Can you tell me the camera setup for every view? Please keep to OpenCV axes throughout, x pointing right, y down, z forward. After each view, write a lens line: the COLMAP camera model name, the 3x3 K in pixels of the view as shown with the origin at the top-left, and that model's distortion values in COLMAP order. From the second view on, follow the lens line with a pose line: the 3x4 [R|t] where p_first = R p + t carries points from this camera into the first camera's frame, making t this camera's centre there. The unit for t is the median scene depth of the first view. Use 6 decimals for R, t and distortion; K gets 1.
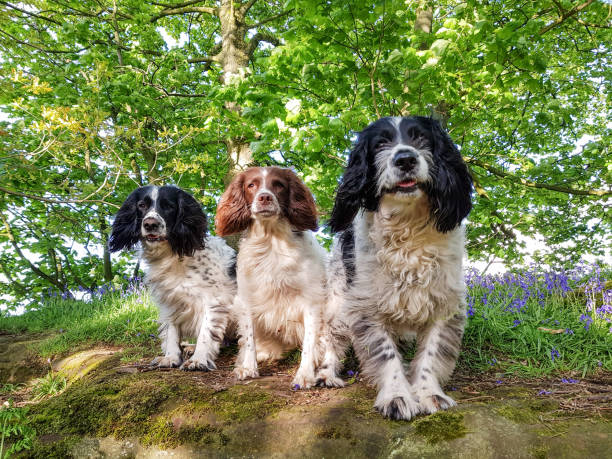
lens RADIAL K [[490.1, 0, 316.7], [0, 490.1, 234.0], [0, 0, 1]] dist [0.052552, -0.056359]
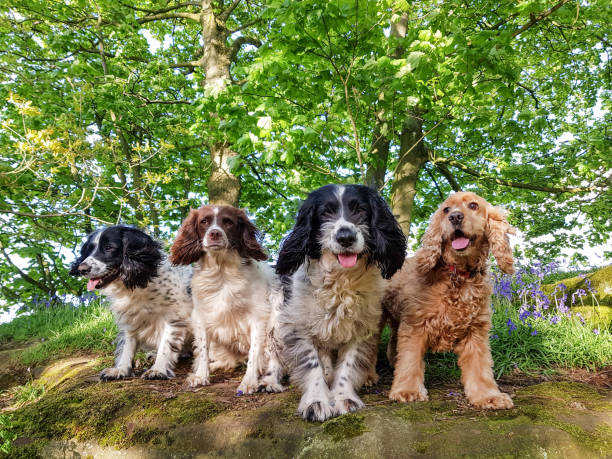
lens RADIAL K [[490.1, 0, 316.8], [0, 490.1, 235.8], [0, 0, 1]] dist [0.052552, -0.056359]
pose [[0.999862, -0.014349, 0.008338, 0.104340], [0.014190, 0.999721, 0.018885, -0.059055], [-0.008607, -0.018764, 0.999787, -0.114566]]
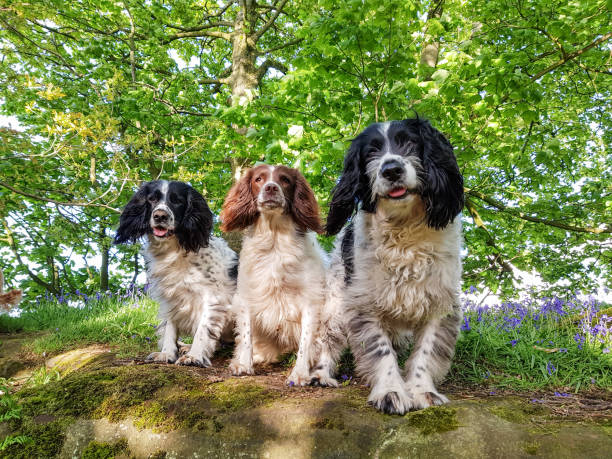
lens RADIAL K [[490.1, 0, 314.9], [0, 490.1, 231.9], [0, 0, 1]] dist [0.052552, -0.056359]
pose [[0.998767, 0.049641, -0.000150, -0.005943], [-0.049548, 0.996722, -0.063954, 0.048753], [-0.003025, 0.063883, 0.997953, -0.018591]]
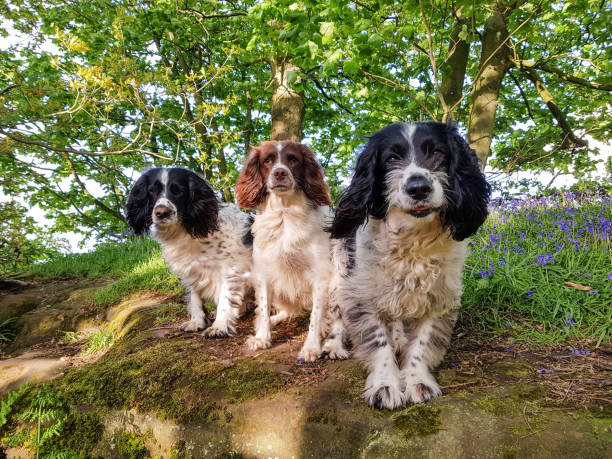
lens RADIAL K [[490.1, 0, 317.4], [0, 490.1, 236.9], [0, 0, 1]] dist [0.052552, -0.056359]
pose [[0.991084, -0.016532, -0.132211, 0.107697], [0.042386, 0.979845, 0.195211, -0.124111], [0.126319, -0.199074, 0.971809, 0.013928]]
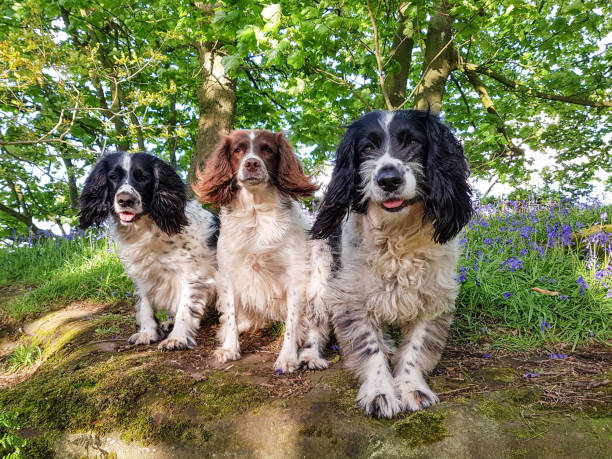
lens RADIAL K [[533.1, 0, 315.4], [0, 533.1, 248.8], [0, 0, 1]] dist [0.068191, -0.087458]
pose [[0.999854, -0.007657, 0.015254, 0.013308], [0.004421, 0.979402, 0.201871, -0.110670], [-0.016485, -0.201774, 0.979293, 0.004833]]
